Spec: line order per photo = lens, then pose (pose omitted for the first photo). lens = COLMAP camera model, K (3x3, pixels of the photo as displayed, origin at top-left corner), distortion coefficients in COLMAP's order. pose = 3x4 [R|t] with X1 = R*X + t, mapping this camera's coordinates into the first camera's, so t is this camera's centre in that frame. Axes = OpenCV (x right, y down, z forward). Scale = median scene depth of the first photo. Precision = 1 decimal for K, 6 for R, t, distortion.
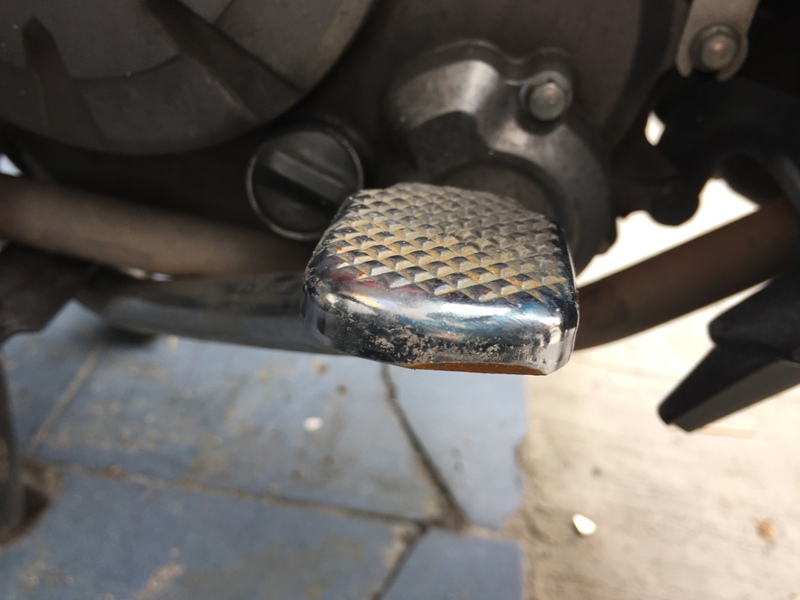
lens RADIAL K [[682.3, 0, 402.9], [0, 682.3, 299.5], [0, 0, 1]] dist [0.059837, -0.092838]
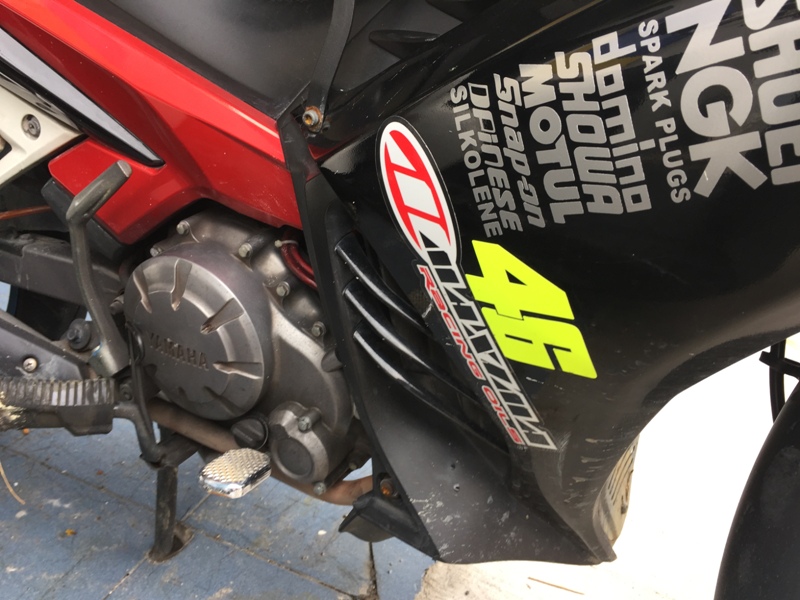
lens RADIAL K [[682.3, 0, 402.9], [0, 682.3, 299.5], [0, 0, 1]] dist [0.059837, -0.092838]
pose [[0.949589, 0.086603, -0.301299, 0.670977], [-0.145618, 0.972962, -0.179276, -0.143771], [0.277627, 0.214113, 0.936525, -0.903206]]
